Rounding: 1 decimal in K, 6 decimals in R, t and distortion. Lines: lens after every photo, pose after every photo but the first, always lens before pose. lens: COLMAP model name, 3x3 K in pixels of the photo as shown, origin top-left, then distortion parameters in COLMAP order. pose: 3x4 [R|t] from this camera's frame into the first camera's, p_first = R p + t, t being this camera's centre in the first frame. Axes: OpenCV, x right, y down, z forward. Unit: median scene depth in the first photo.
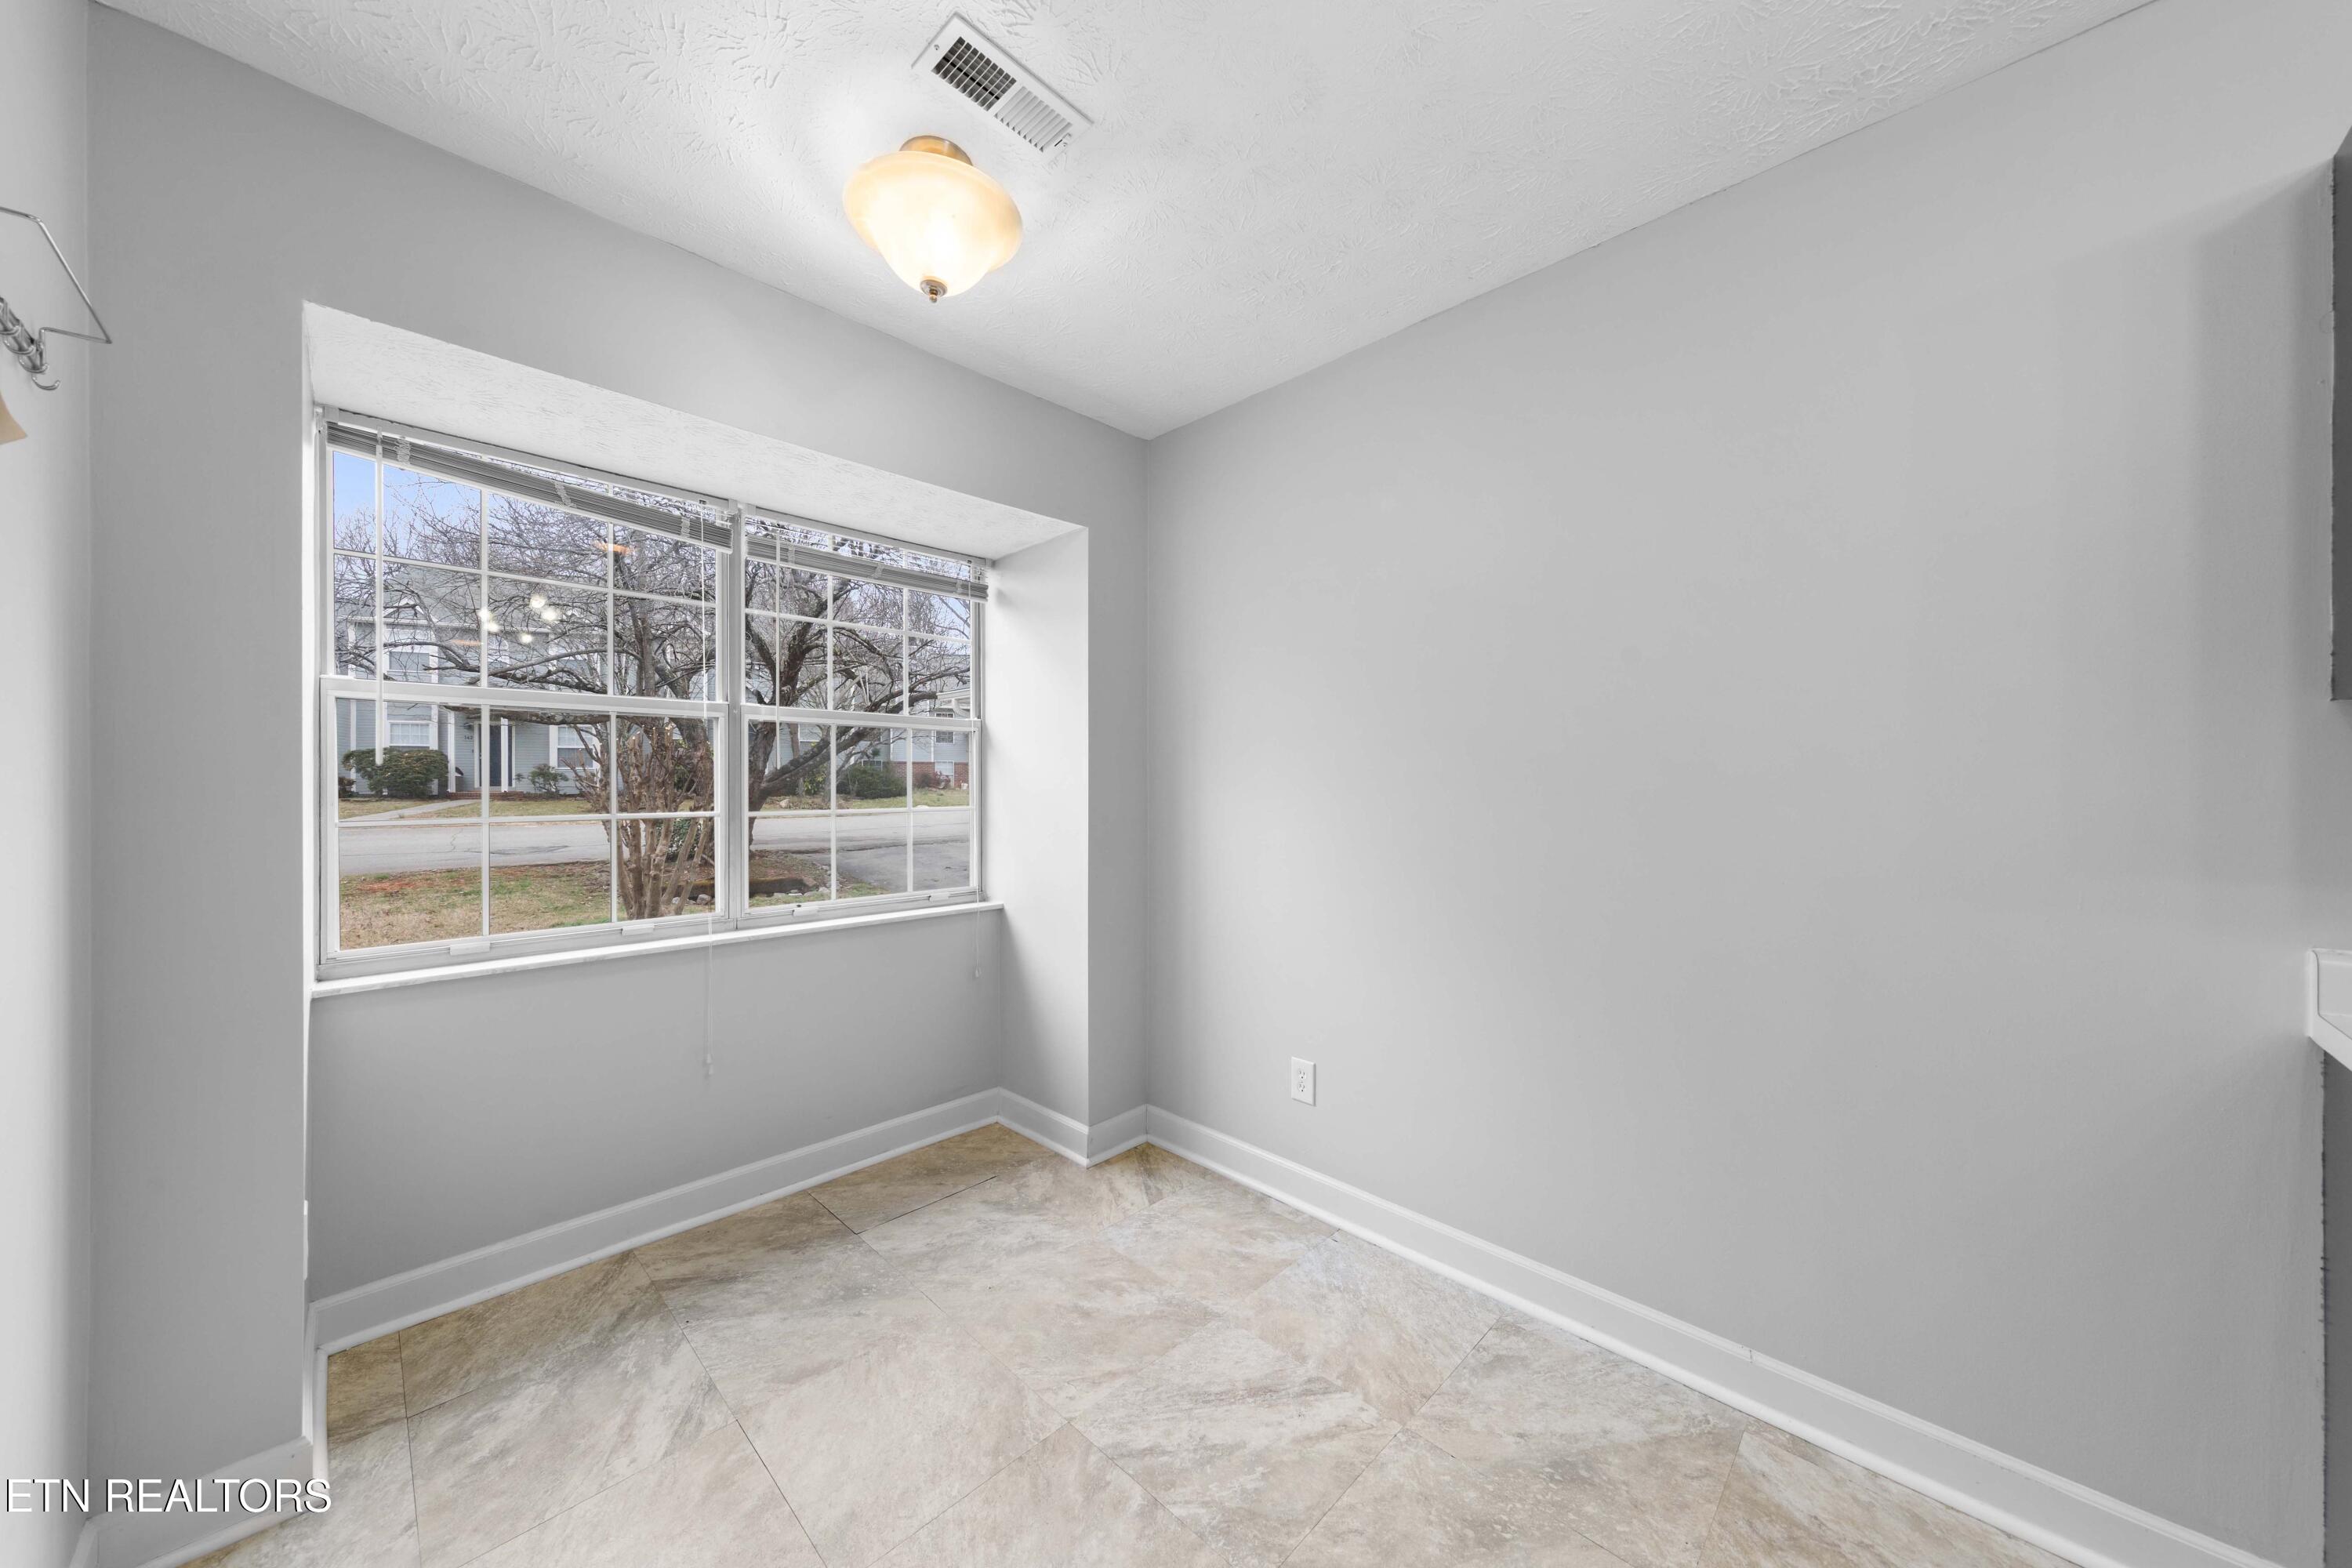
lens RADIAL K [[825.2, 0, 1173.1], [0, 825.2, 789.1], [0, 0, 1]] dist [0.008851, -0.002423]
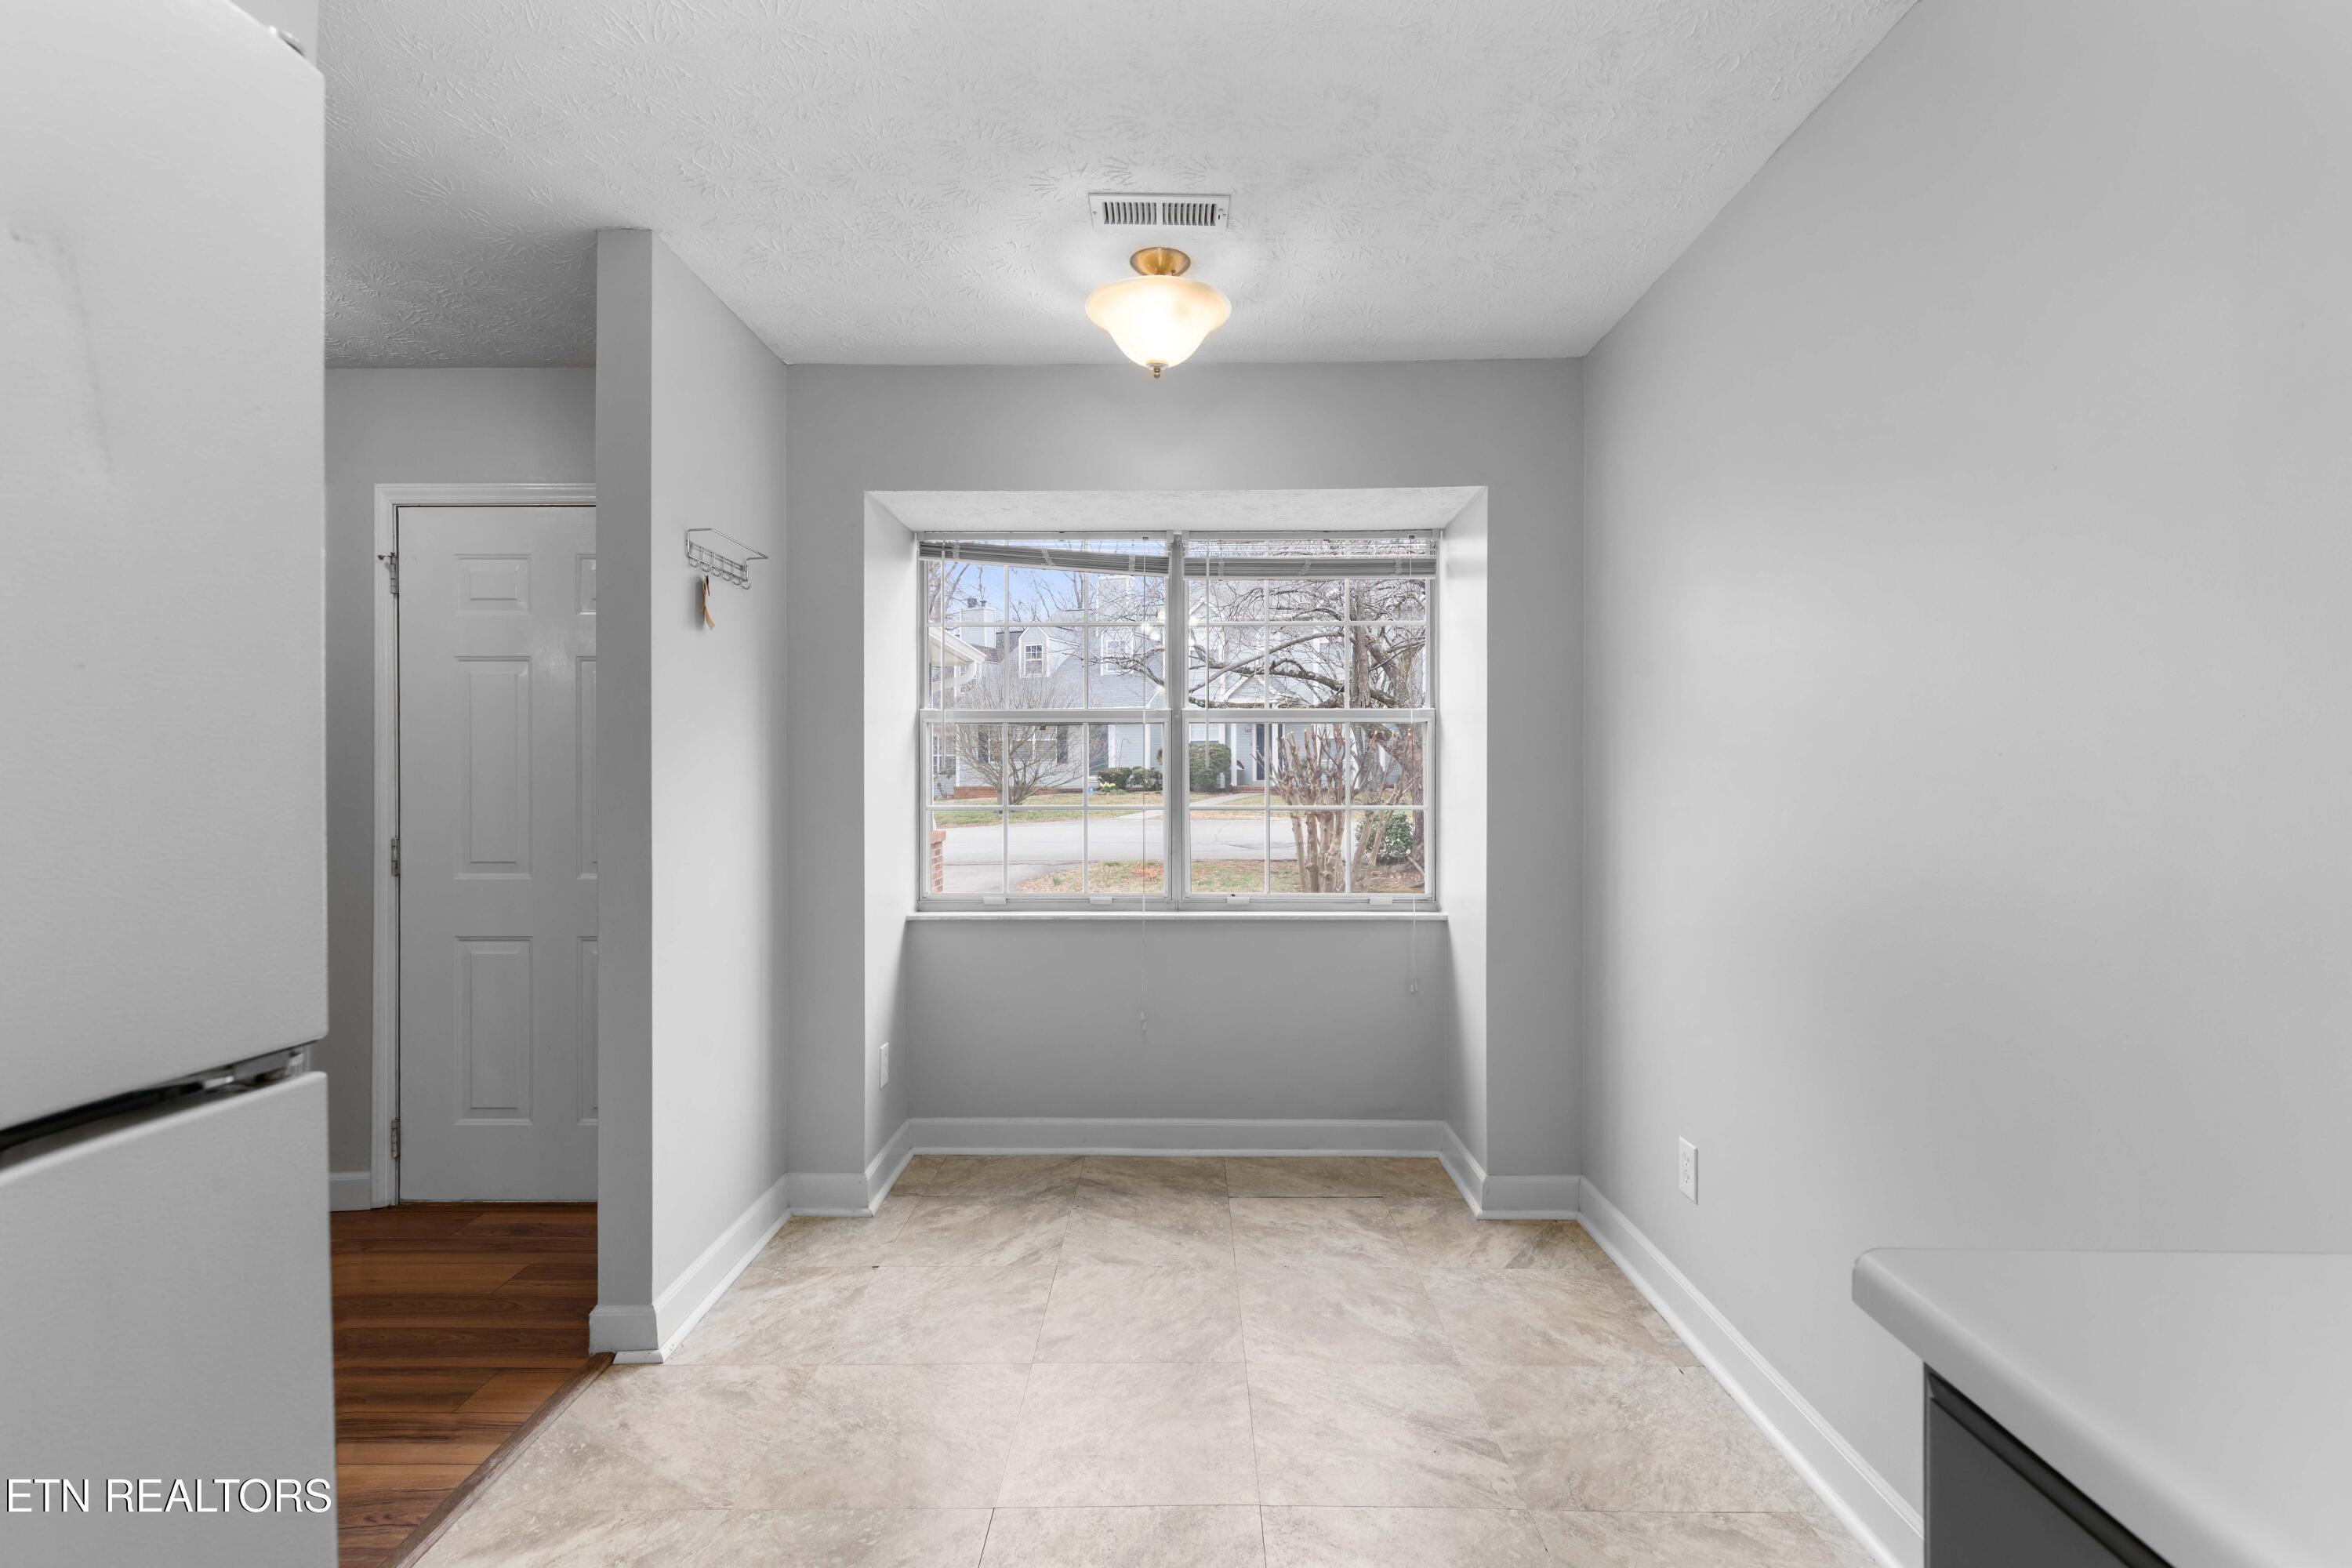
lens RADIAL K [[1143.4, 0, 1176.0], [0, 1143.4, 784.0], [0, 0, 1]] dist [0.000417, -0.000345]
pose [[0.692598, 0.003964, -0.721313, 0.661355], [-0.003867, 0.999991, 0.001783, -0.005130], [0.721313, 0.001554, 0.692607, -0.087486]]
